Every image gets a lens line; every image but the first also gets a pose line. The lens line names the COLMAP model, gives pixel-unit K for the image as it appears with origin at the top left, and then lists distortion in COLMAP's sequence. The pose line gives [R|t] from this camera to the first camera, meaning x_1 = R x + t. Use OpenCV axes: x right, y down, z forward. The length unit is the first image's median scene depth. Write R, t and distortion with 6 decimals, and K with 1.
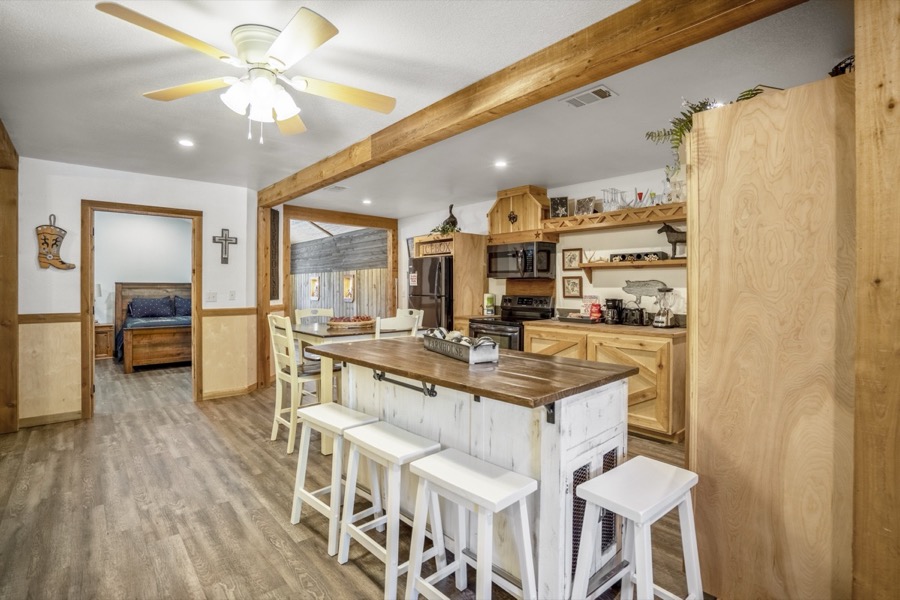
lens RADIAL K [[423.1, 0, 447.9], [0, 423.1, 289.5], [0, 0, 1]] dist [0.000136, 0.000457]
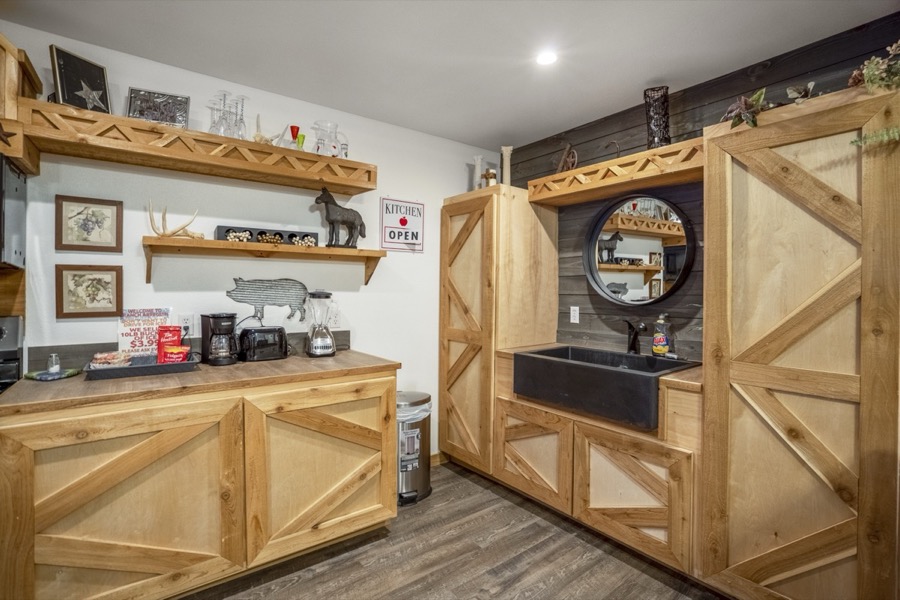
lens RADIAL K [[423.1, 0, 447.9], [0, 423.1, 289.5], [0, 0, 1]] dist [0.000136, 0.000457]
pose [[0.119225, -0.002714, 0.992864, -0.078707], [0.003846, 0.999990, 0.002272, -0.007025], [-0.992860, 0.003547, 0.119234, 0.629083]]
